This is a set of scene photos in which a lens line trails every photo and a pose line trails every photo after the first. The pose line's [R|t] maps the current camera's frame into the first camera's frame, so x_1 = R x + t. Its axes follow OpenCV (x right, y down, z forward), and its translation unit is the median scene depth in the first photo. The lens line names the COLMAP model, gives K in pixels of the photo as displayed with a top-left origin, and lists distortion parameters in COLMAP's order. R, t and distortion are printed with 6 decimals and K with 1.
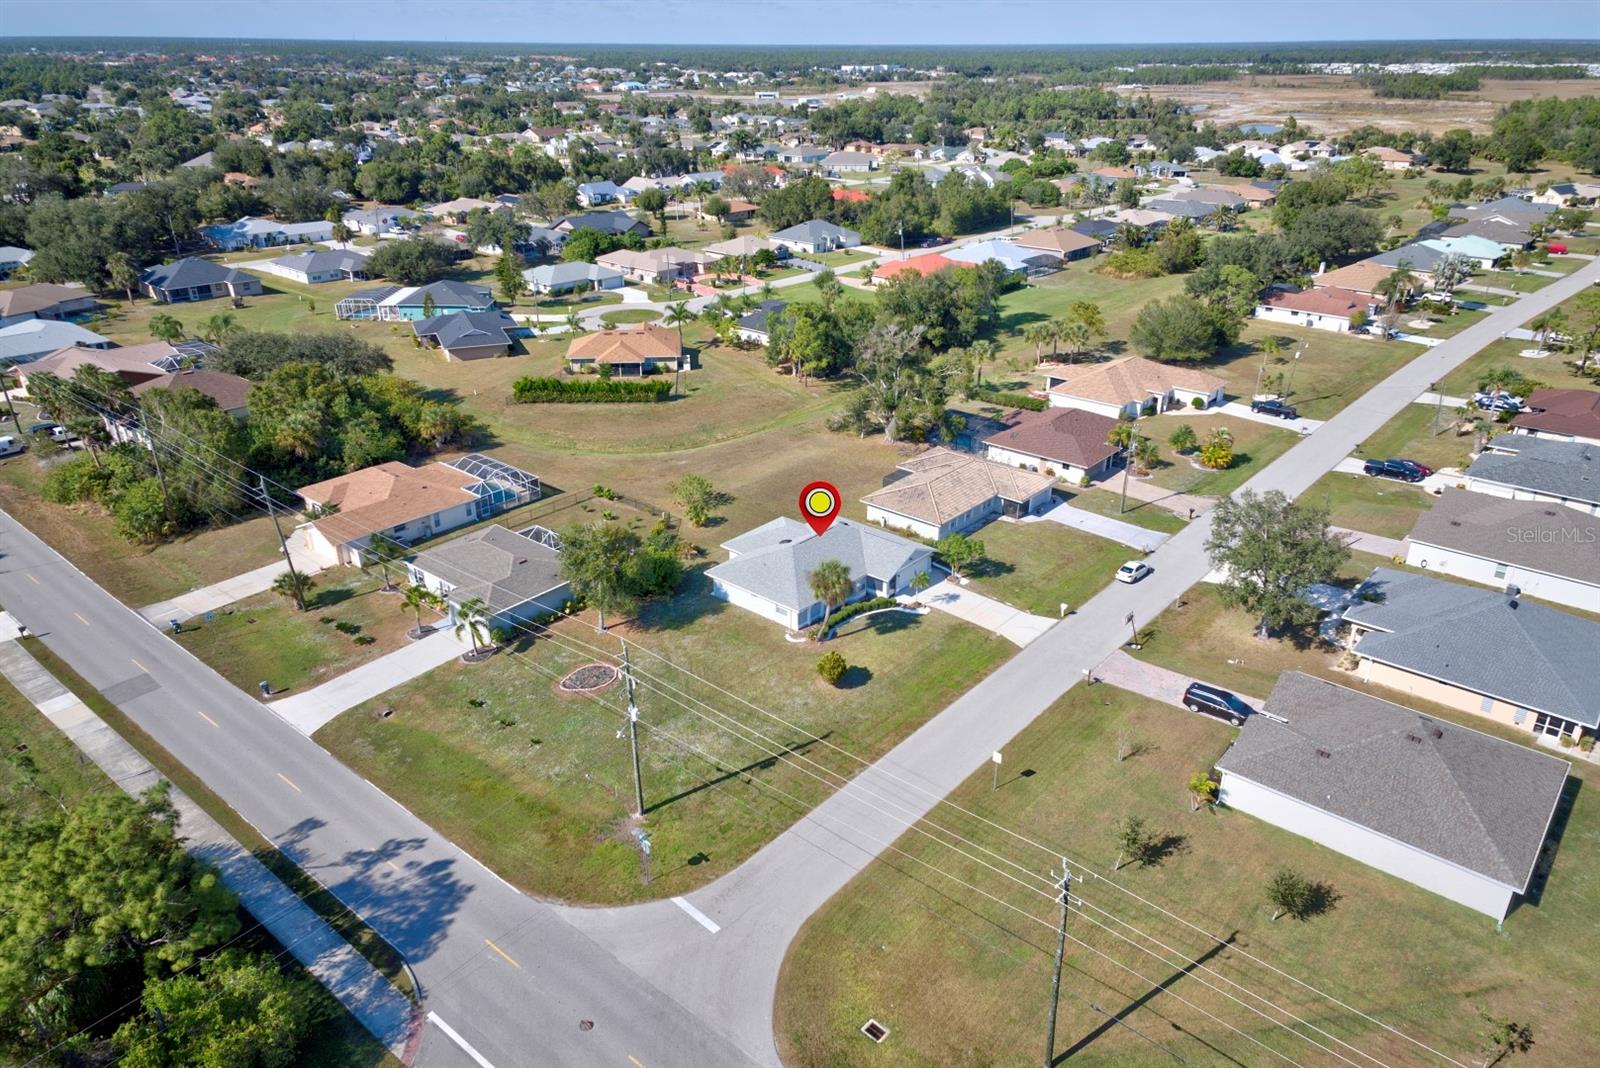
lens RADIAL K [[1067.1, 0, 800.0], [0, 1067.1, 534.0], [0, 0, 1]] dist [0.054503, -0.016595]
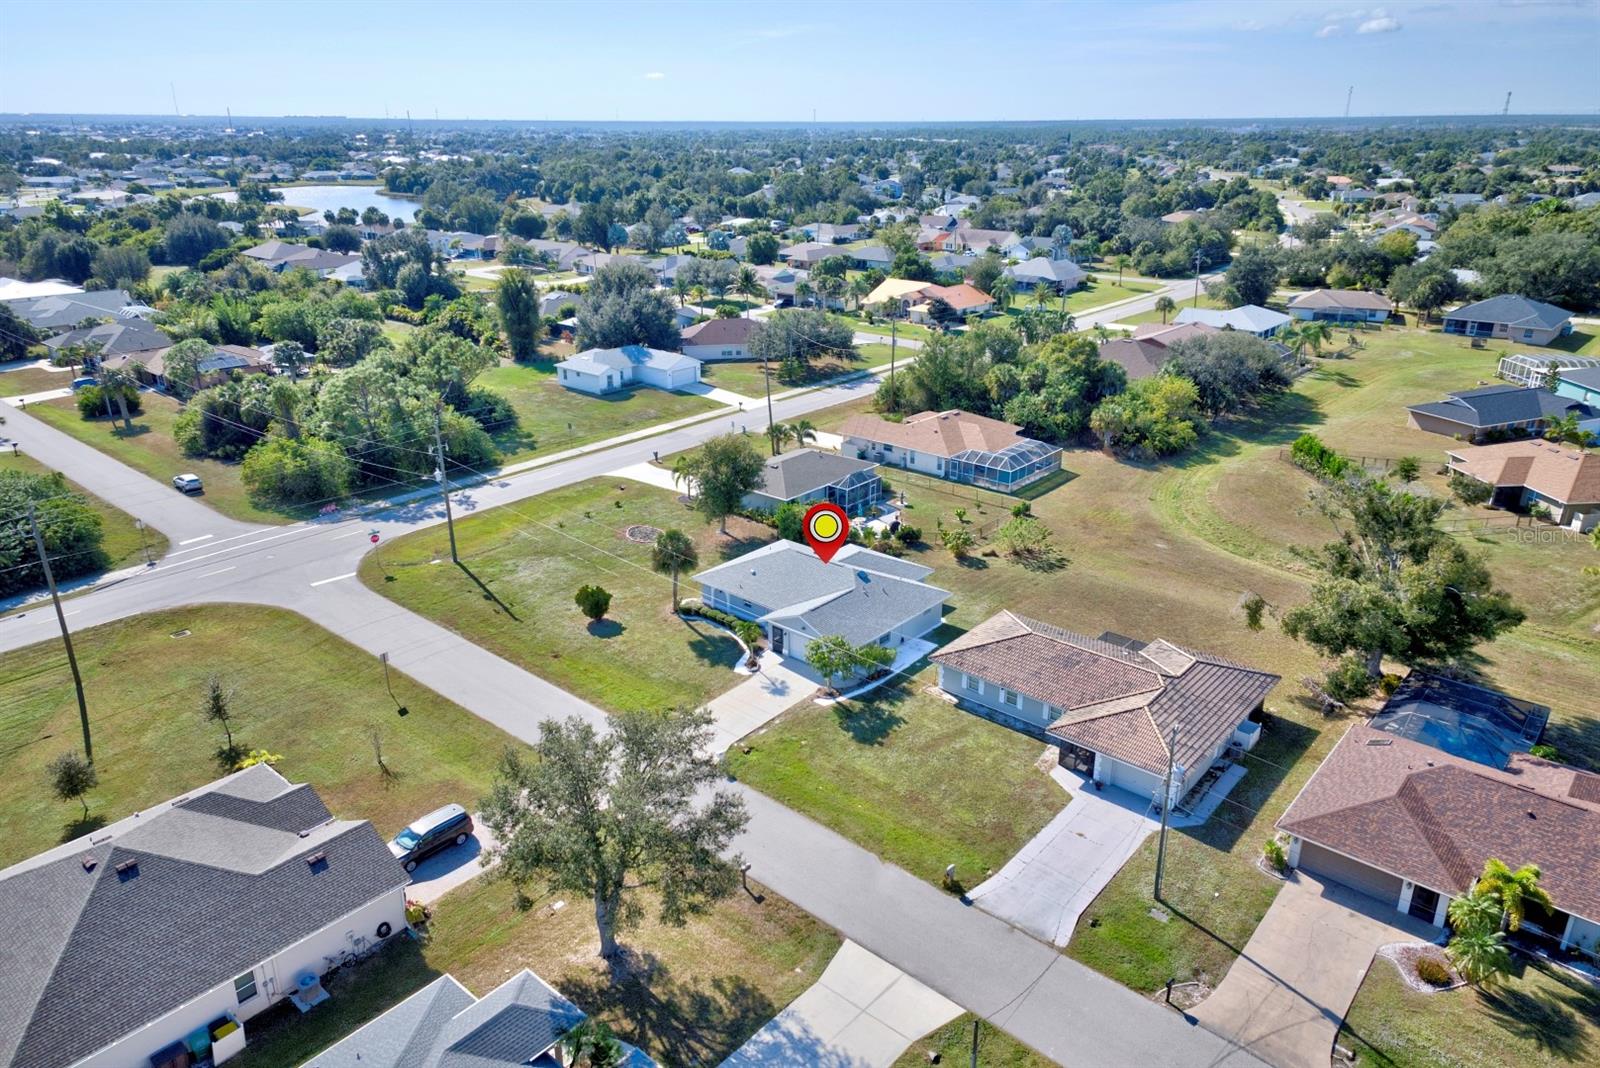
lens RADIAL K [[1067.1, 0, 800.0], [0, 1067.1, 534.0], [0, 0, 1]] dist [0.054503, -0.016595]
pose [[-0.005547, 0.358055, -0.933684, 0.821698], [-0.414391, 0.848932, 0.328016, -0.295330], [0.910082, 0.388730, 0.143666, 0.868971]]
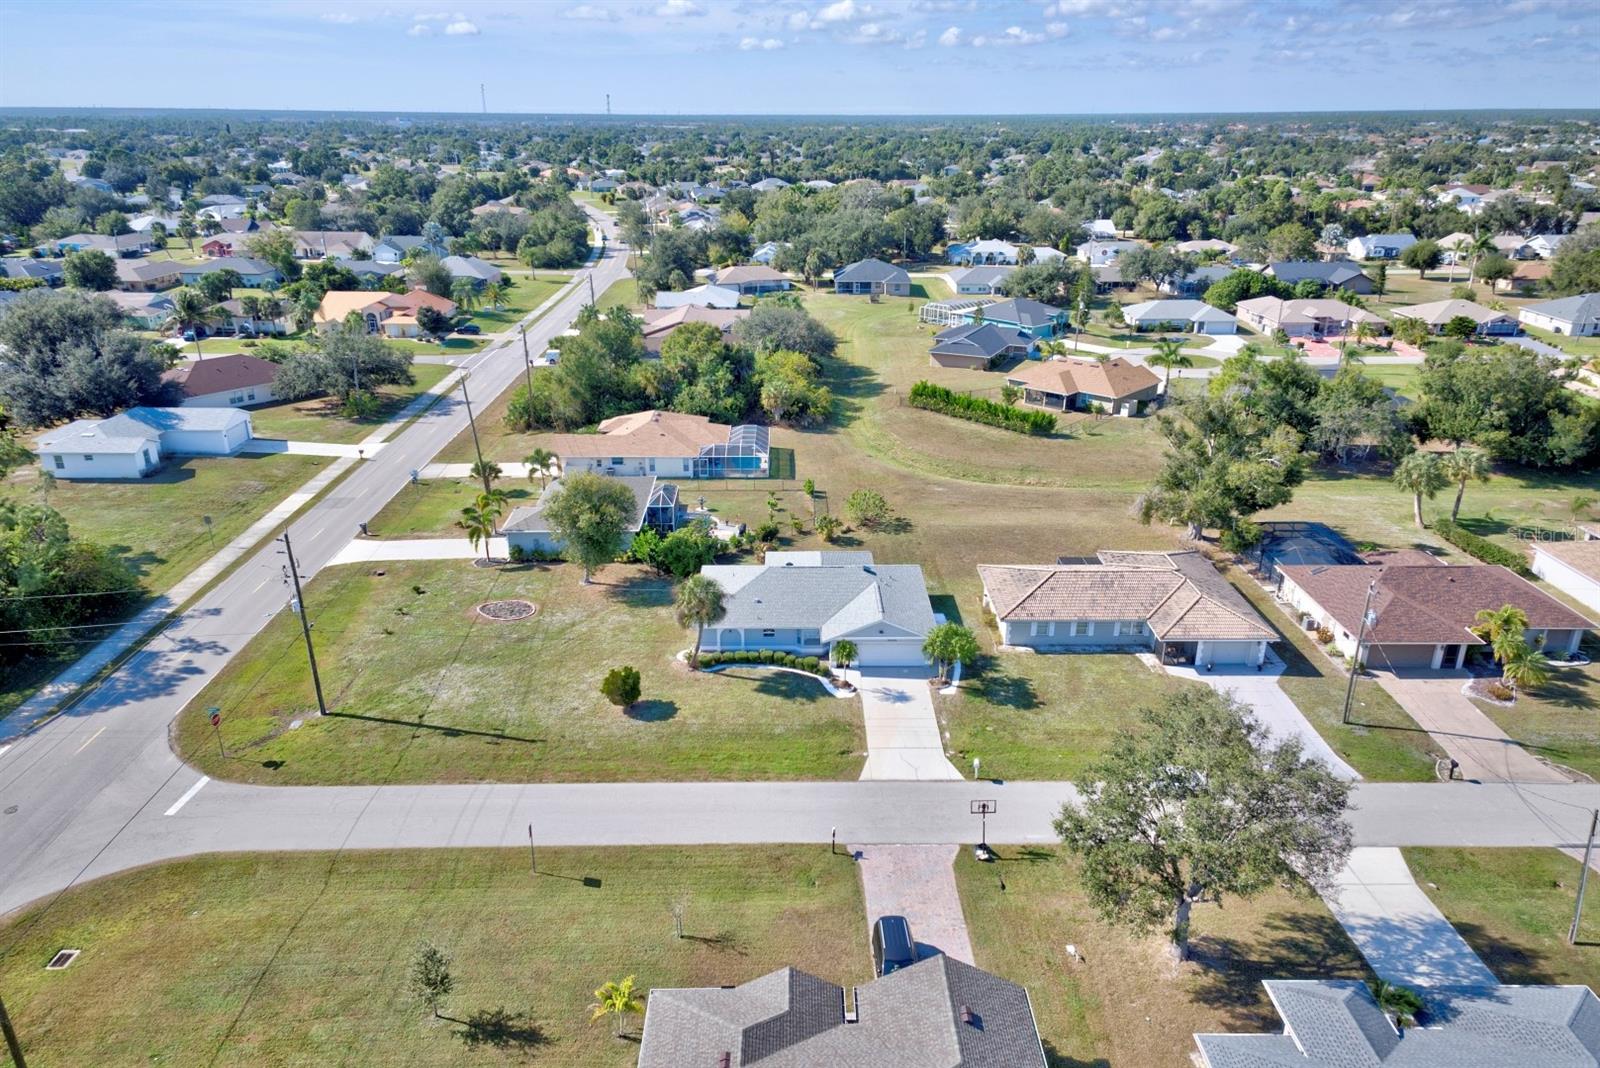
lens RADIAL K [[1067.1, 0, 800.0], [0, 1067.1, 534.0], [0, 0, 1]] dist [0.054503, -0.016595]
pose [[0.658322, 0.273067, -0.701460, 0.593272], [-0.312021, 0.947044, 0.075836, -0.084397], [0.685021, 0.168945, 0.708663, 0.407366]]
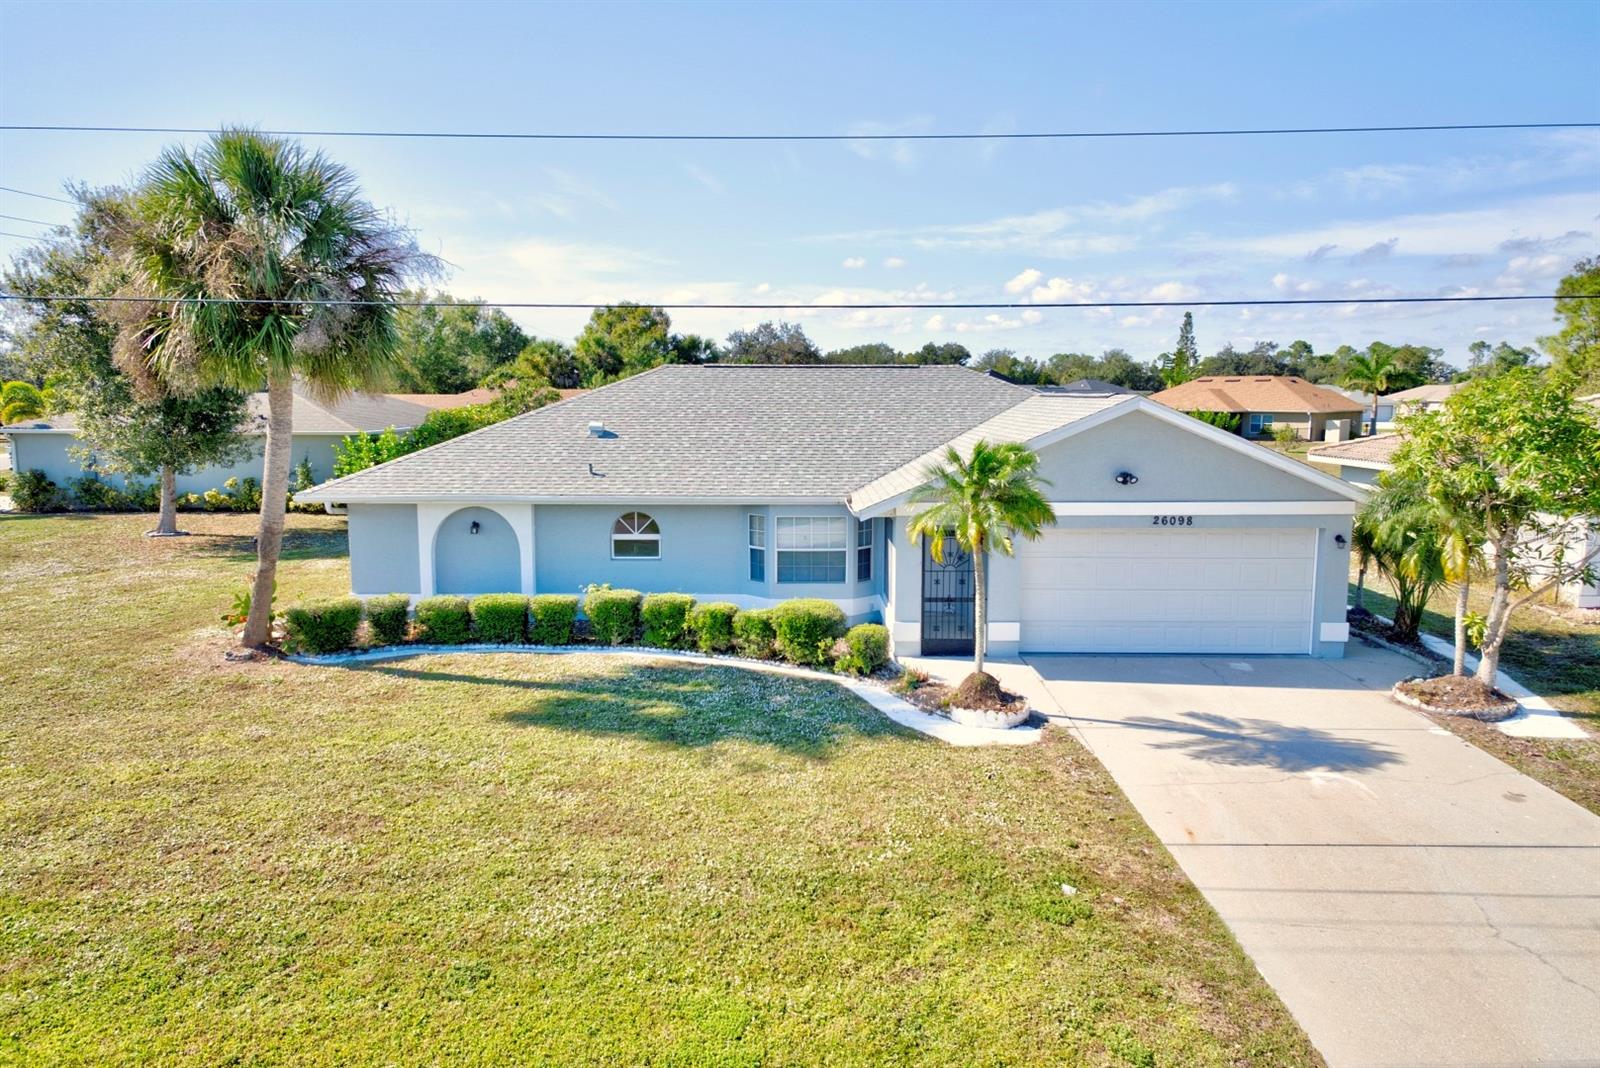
lens RADIAL K [[1067.1, 0, 800.0], [0, 1067.1, 534.0], [0, 0, 1]] dist [0.054503, -0.016595]
pose [[0.658086, 0.099087, -0.746394, 0.199630], [-0.310416, 0.938842, -0.149055, 0.074747], [0.685977, 0.329784, 0.648597, 0.868517]]
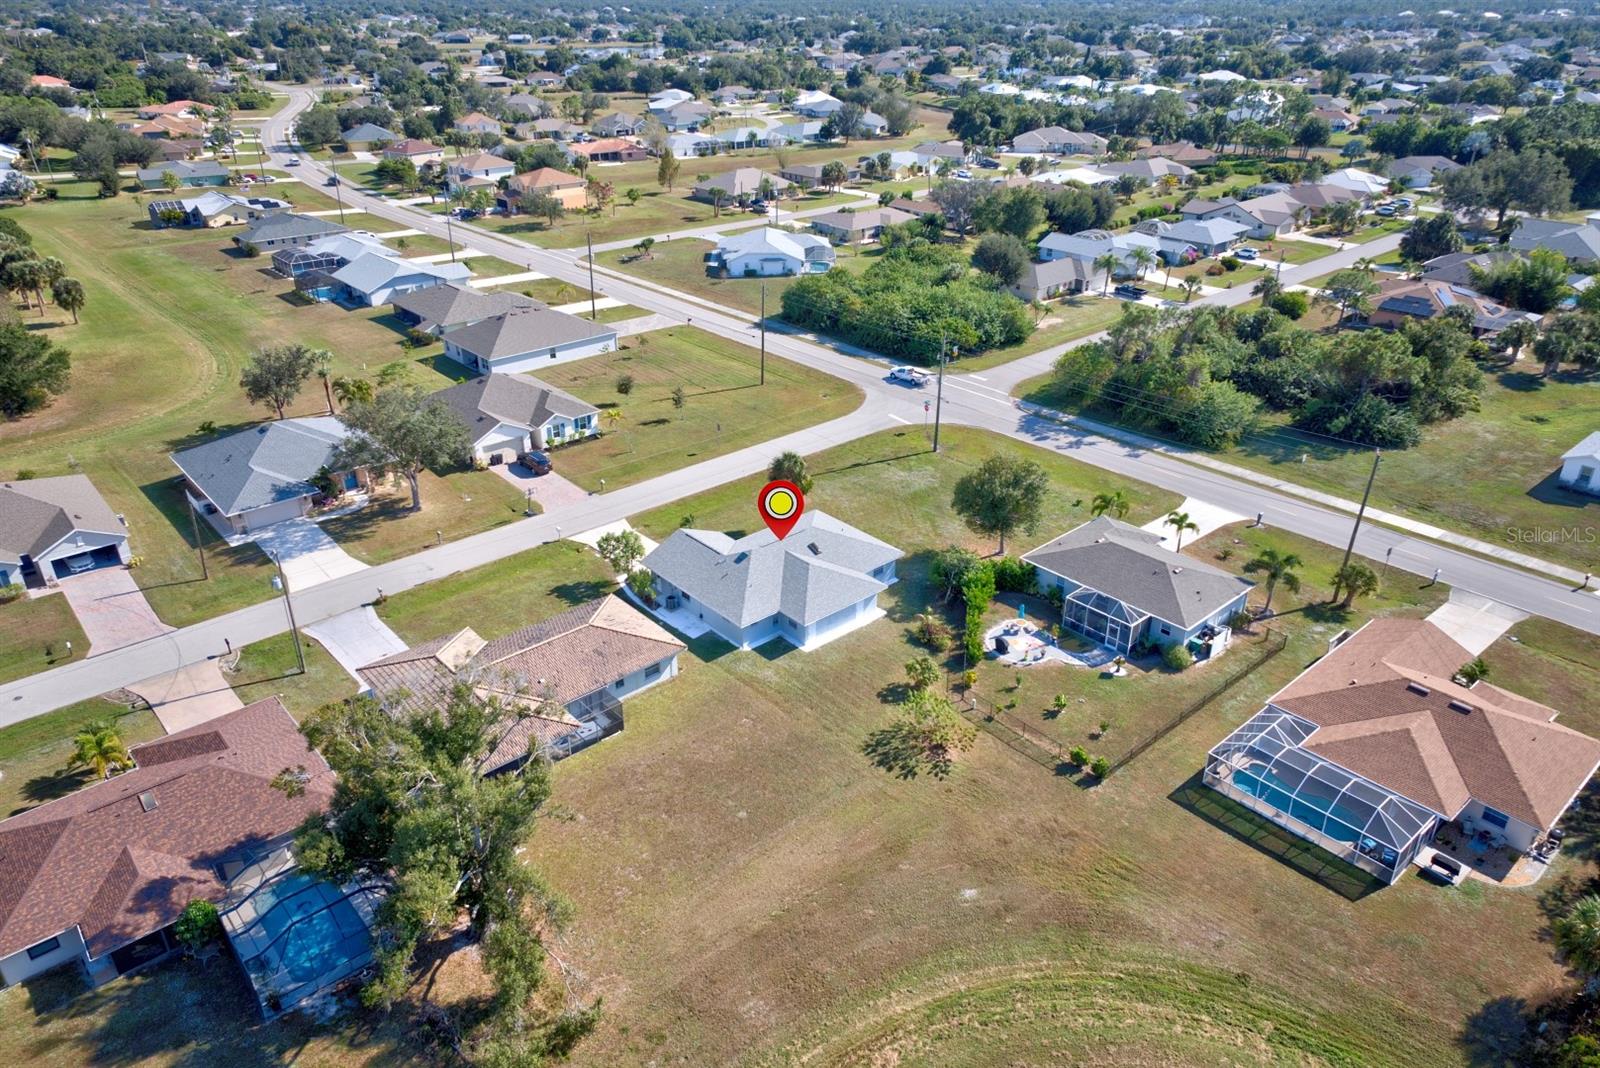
lens RADIAL K [[1067.1, 0, 800.0], [0, 1067.1, 534.0], [0, 0, 1]] dist [0.054503, -0.016595]
pose [[-0.989875, -0.064876, 0.126247, -0.115794], [0.058503, 0.623898, 0.779313, -0.711242], [-0.129324, 0.778809, -0.613785, 1.572565]]
